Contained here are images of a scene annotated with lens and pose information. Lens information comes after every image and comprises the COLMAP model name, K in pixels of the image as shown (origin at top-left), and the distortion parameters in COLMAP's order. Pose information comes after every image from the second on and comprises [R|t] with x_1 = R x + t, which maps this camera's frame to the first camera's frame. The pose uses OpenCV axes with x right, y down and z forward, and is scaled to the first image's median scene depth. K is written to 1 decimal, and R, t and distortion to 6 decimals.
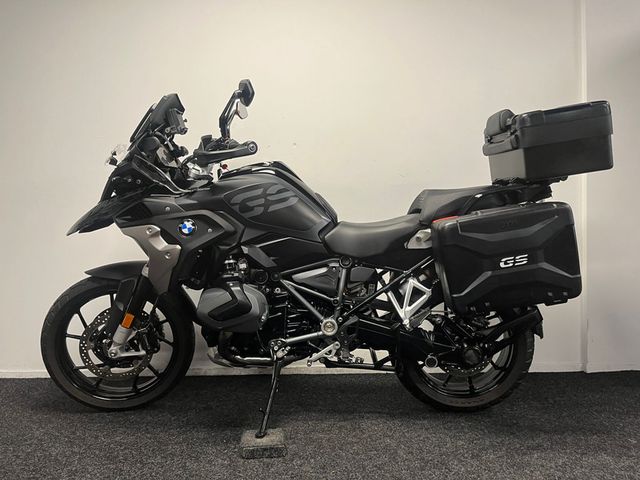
lens RADIAL K [[485.1, 0, 320.0], [0, 485.1, 240.0], [0, 0, 1]] dist [0.093837, -0.104844]
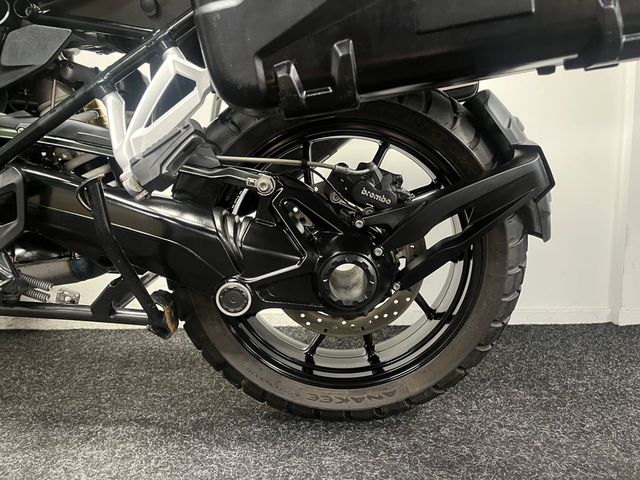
lens RADIAL K [[485.1, 0, 320.0], [0, 485.1, 240.0], [0, 0, 1]] dist [0.093837, -0.104844]
pose [[0.999871, 0.005152, 0.015219, 0.221612], [-0.006603, 0.995278, 0.096837, 0.135697], [-0.014648, -0.096925, 0.995184, 0.514457]]
